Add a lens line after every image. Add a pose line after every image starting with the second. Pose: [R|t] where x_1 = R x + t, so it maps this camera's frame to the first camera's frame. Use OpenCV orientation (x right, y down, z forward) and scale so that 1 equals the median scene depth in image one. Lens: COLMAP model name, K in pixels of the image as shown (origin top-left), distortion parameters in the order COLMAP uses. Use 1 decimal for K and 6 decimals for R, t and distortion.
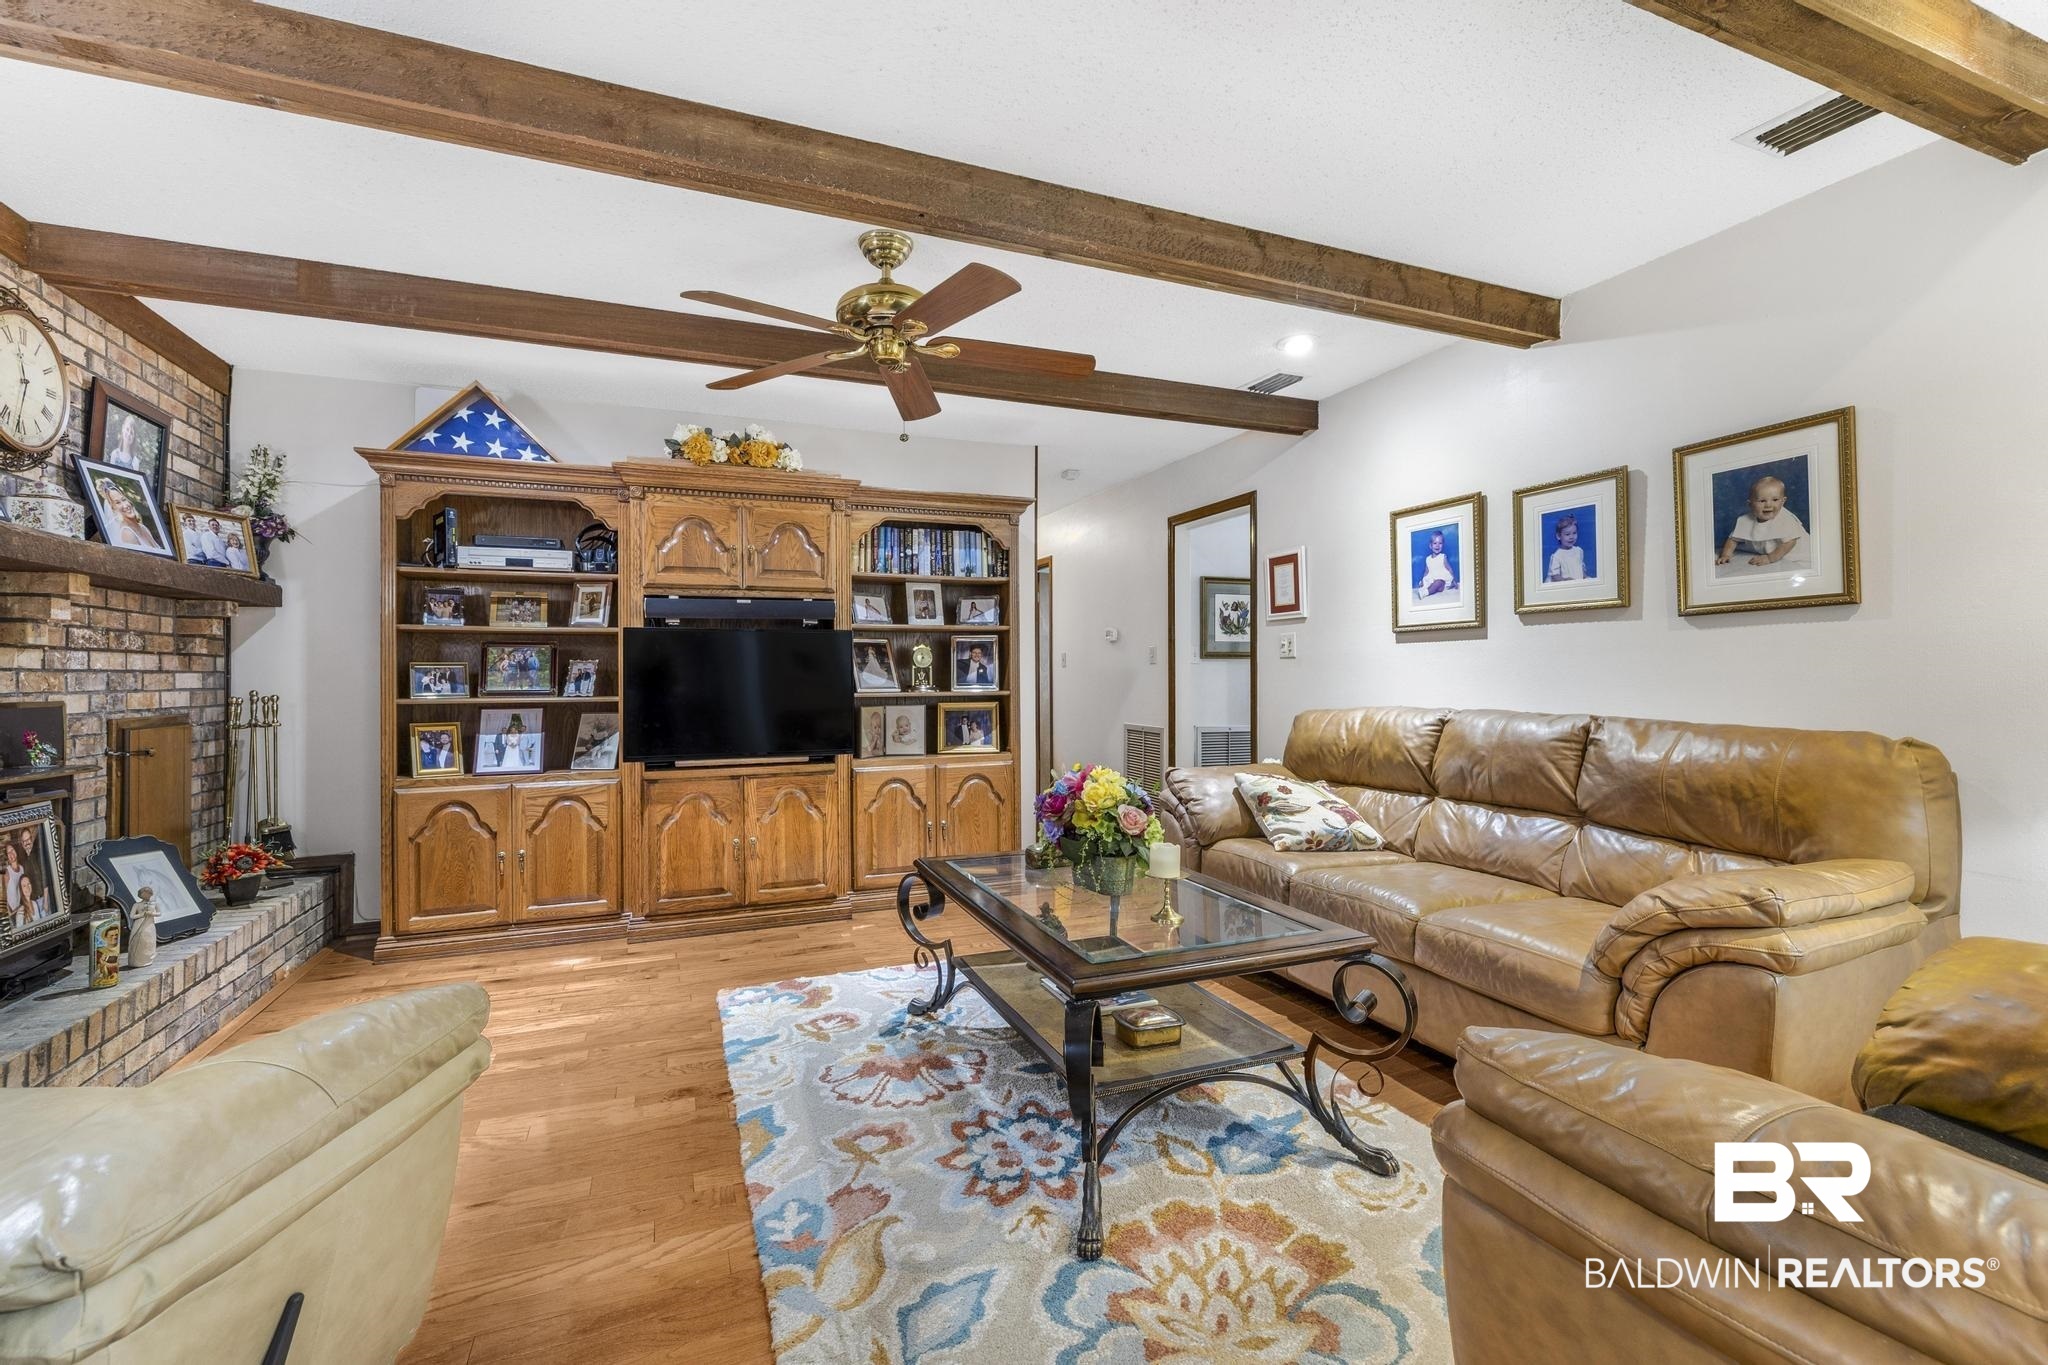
lens RADIAL K [[879.4, 0, 1038.6], [0, 879.4, 675.2], [0, 0, 1]] dist [0.000920, 0.000414]
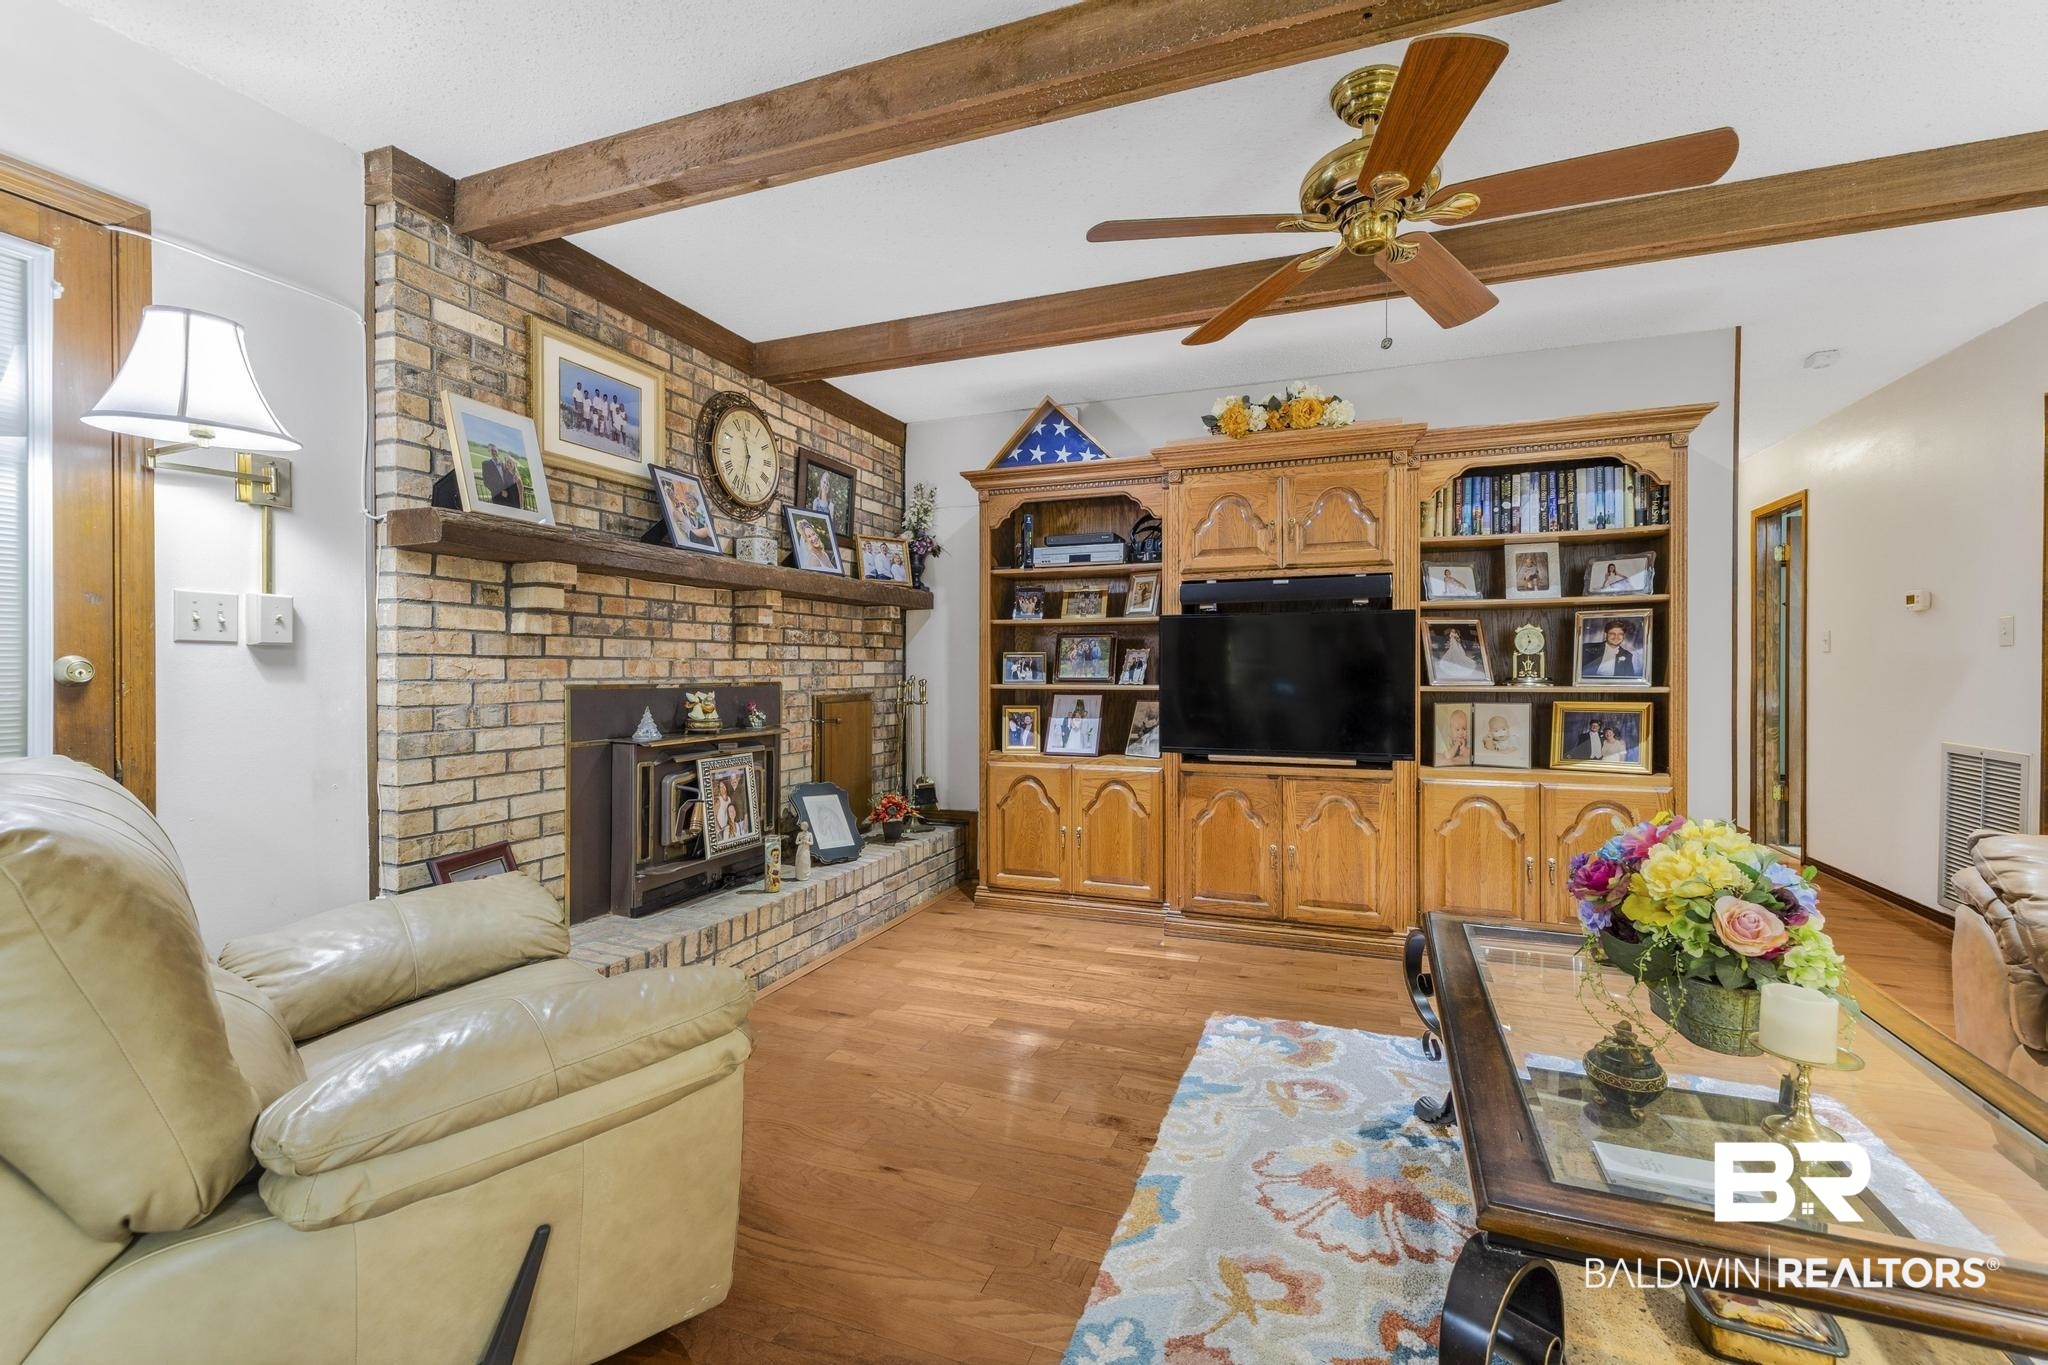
lens RADIAL K [[879.4, 0, 1017.7], [0, 879.4, 675.2], [0, 0, 1]] dist [0.000920, 0.000414]
pose [[0.722754, 0.010801, -0.691021, 0.101140], [-0.001802, 0.999904, 0.013744, -0.000717], [0.691103, -0.008688, 0.722704, 0.185140]]
